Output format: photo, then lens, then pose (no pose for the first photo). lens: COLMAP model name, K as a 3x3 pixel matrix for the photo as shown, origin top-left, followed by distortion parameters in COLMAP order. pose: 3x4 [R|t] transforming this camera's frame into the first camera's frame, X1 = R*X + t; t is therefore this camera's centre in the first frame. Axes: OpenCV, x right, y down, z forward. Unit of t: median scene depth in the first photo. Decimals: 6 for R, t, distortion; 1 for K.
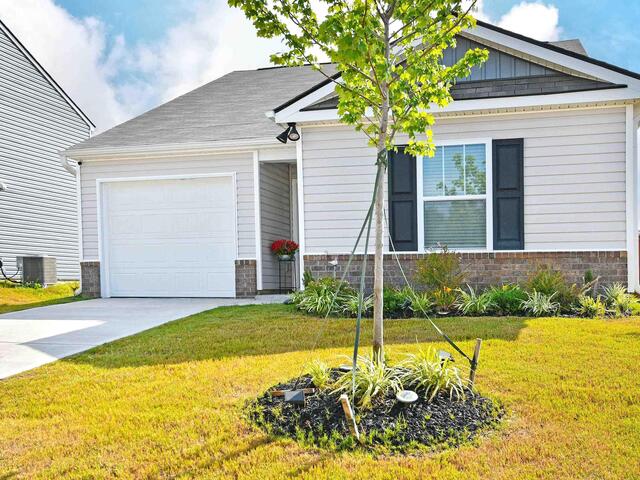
lens RADIAL K [[429.5, 0, 319.7], [0, 429.5, 239.6], [0, 0, 1]] dist [0.011099, 0.000556]
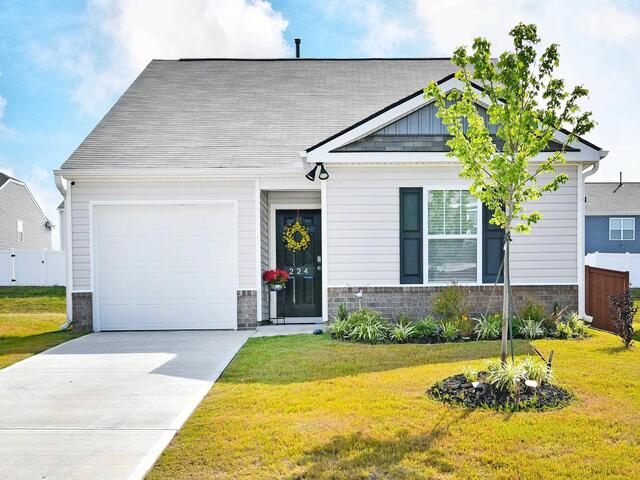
lens RADIAL K [[561.6, 0, 320.0], [0, 561.6, 241.1], [0, 0, 1]] dist [0.007544, -0.004065]
pose [[0.958843, 0.026762, 0.282672, -0.440956], [-0.020625, 0.999483, -0.024663, -0.042753], [-0.283186, 0.017818, 0.958899, -0.316969]]
